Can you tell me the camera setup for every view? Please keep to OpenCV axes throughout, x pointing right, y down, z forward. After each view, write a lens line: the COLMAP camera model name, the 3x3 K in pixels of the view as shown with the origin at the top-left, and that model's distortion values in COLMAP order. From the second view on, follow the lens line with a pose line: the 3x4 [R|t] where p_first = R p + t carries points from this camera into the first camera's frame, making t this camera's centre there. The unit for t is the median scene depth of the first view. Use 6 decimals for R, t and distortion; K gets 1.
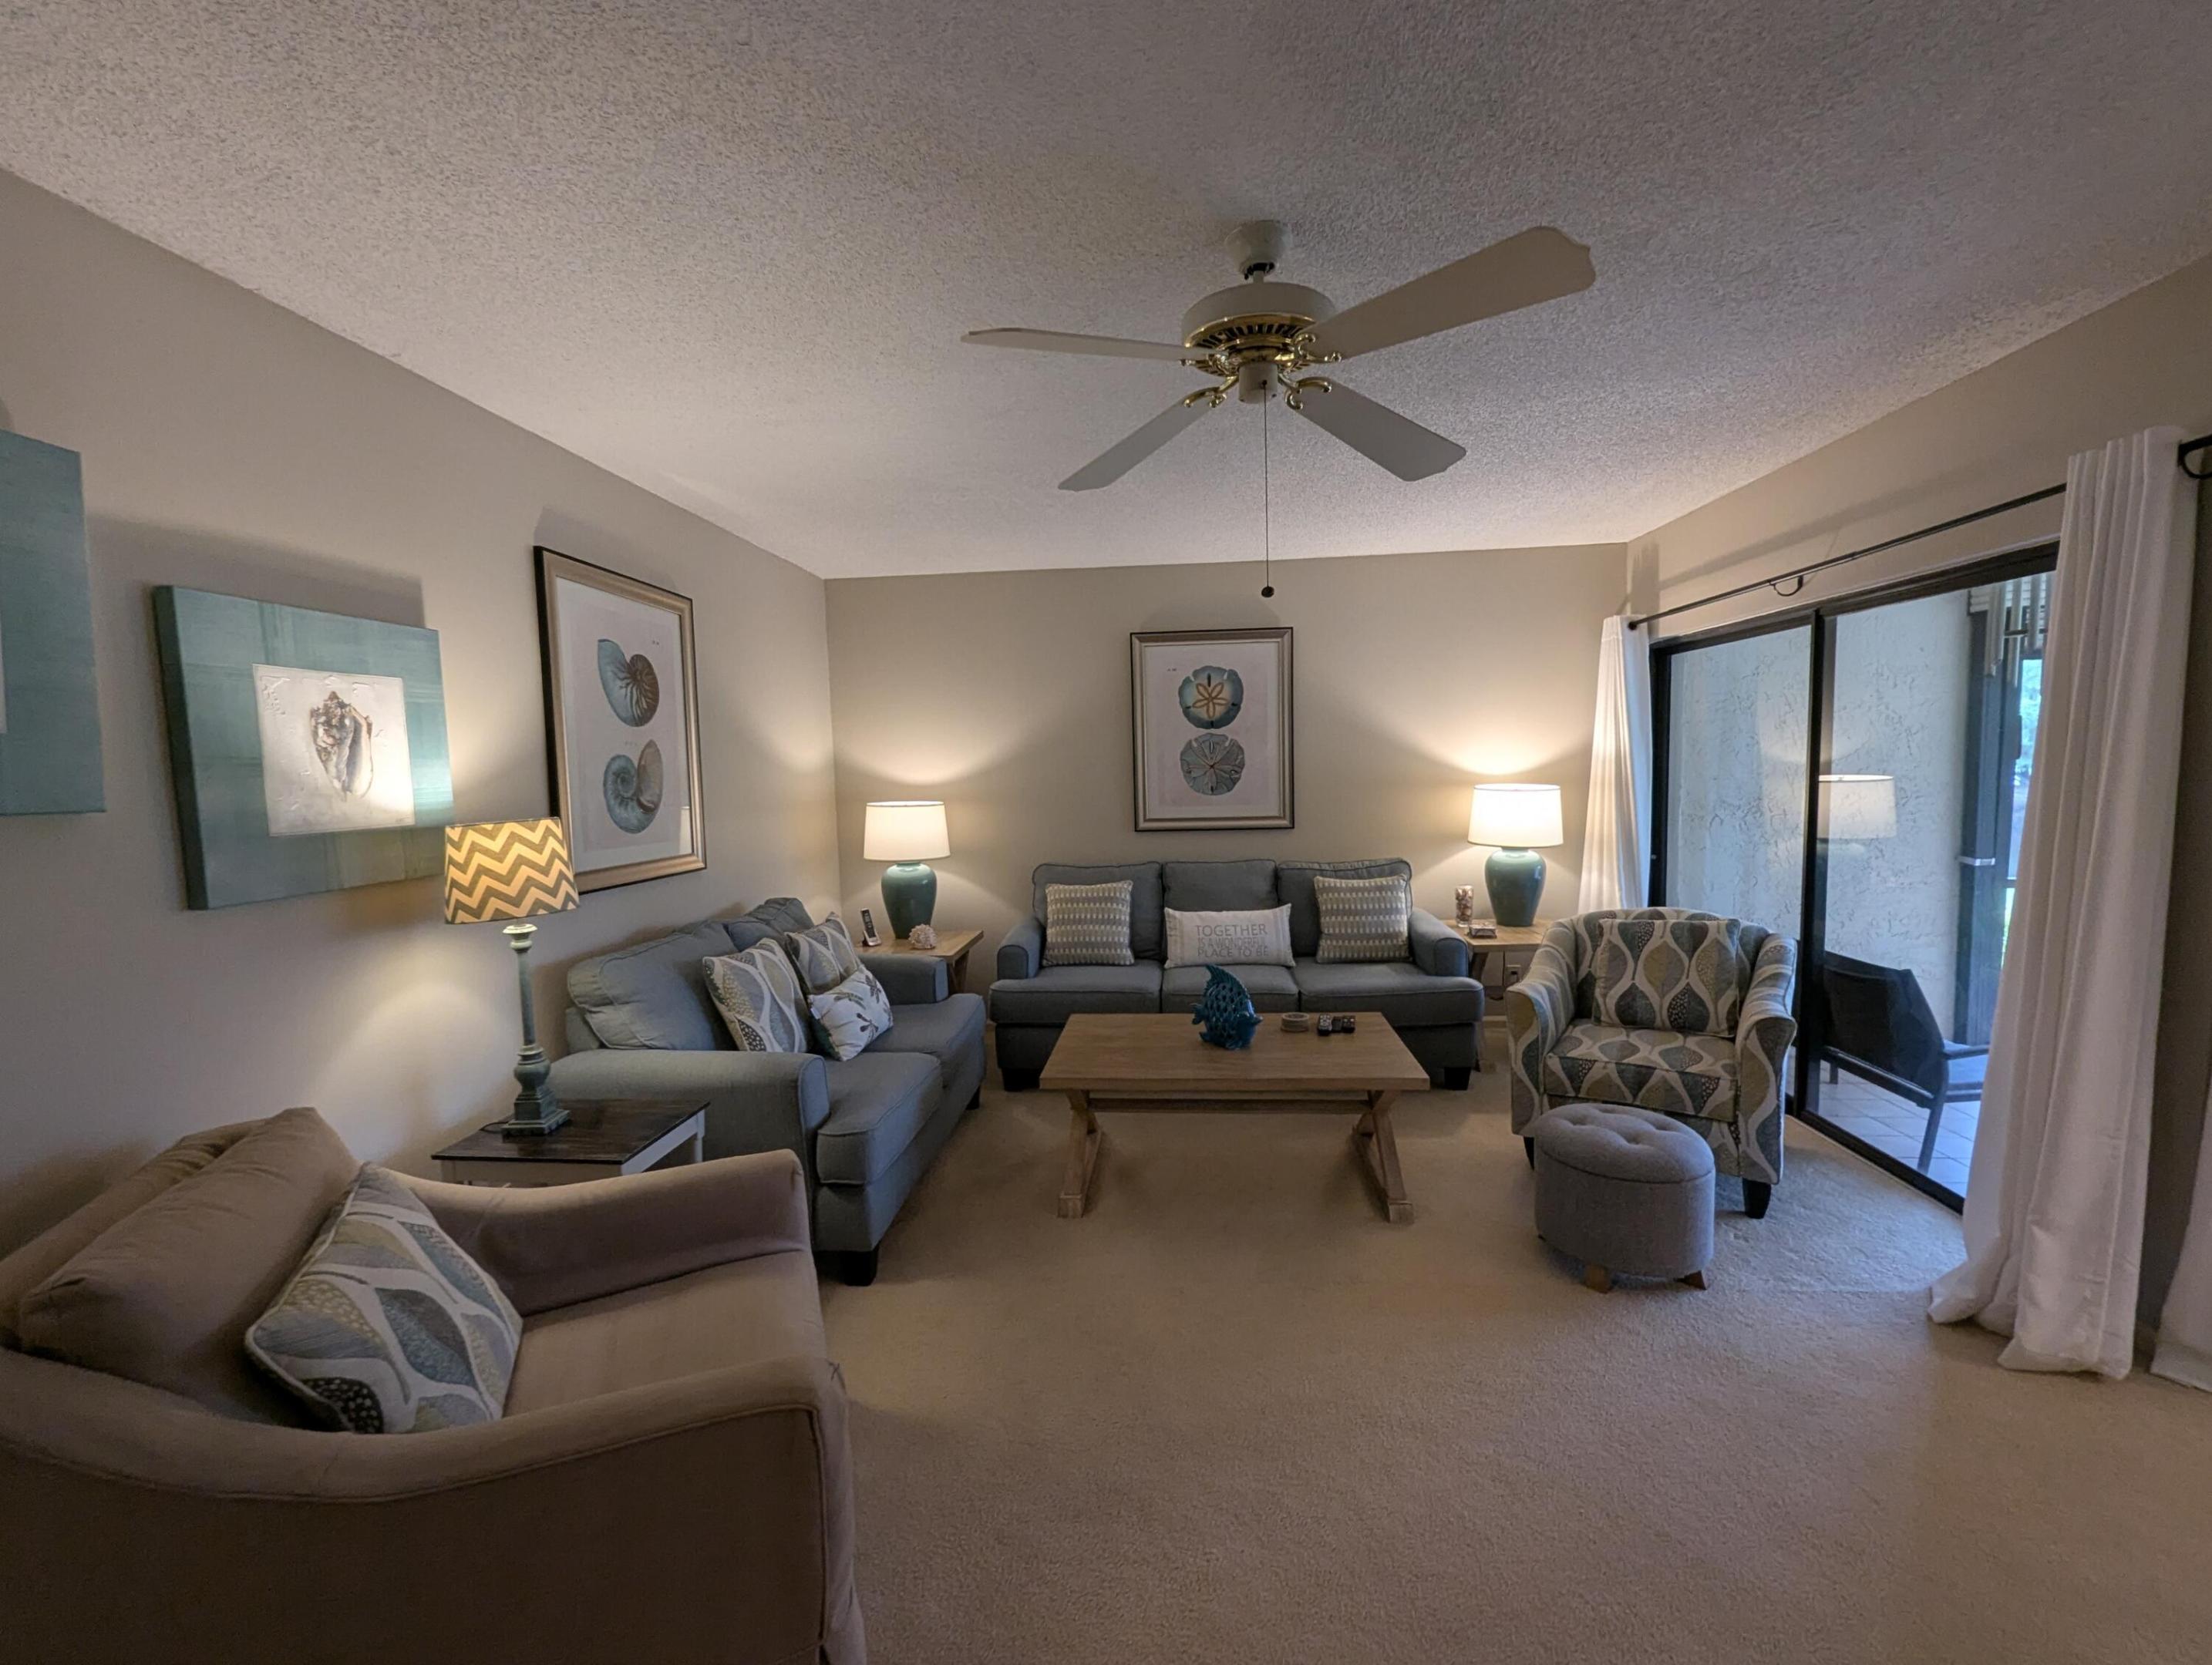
lens RADIAL K [[920.2, 0, 1117.4], [0, 920.2, 850.0], [0, 0, 1]] dist [0.001564, -0.000591]
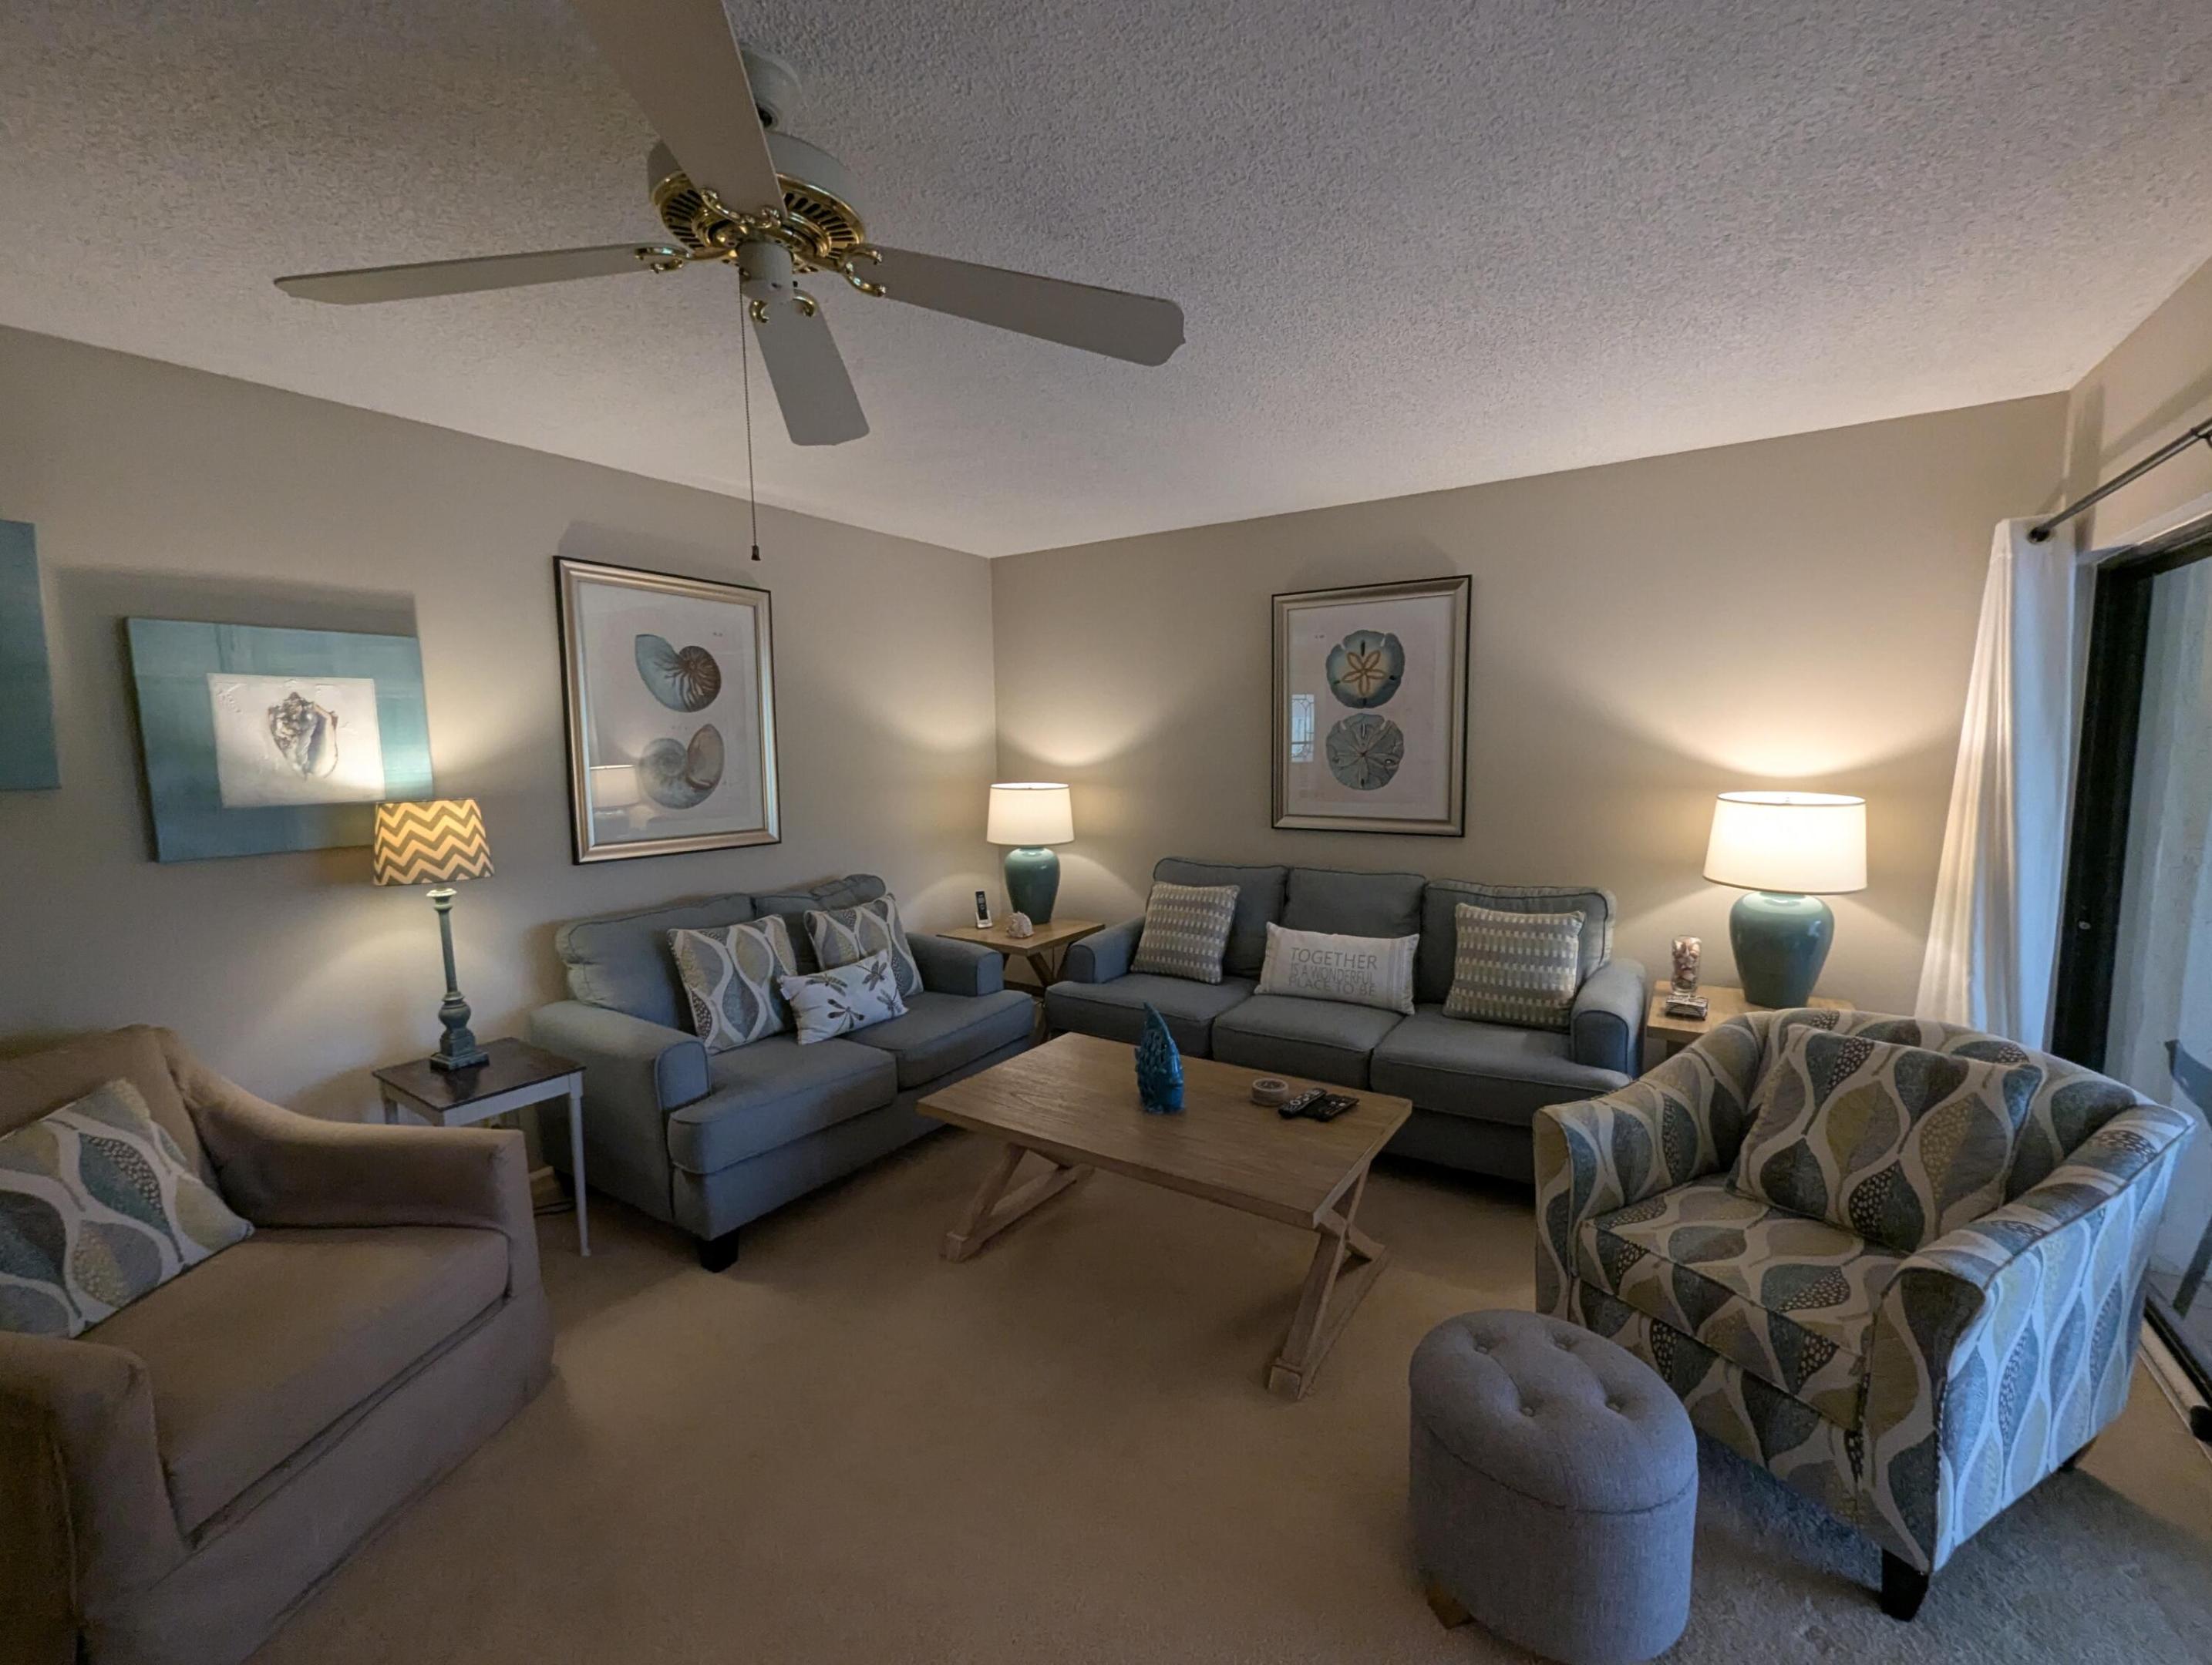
lens RADIAL K [[920.2, 0, 1110.4], [0, 920.2, 847.9], [0, 0, 1]] dist [0.001564, -0.000591]
pose [[0.878090, 0.071112, -0.473181, 0.444279], [-0.055836, 0.997367, 0.046274, -0.049993], [0.475226, -0.014212, 0.879749, 0.260968]]
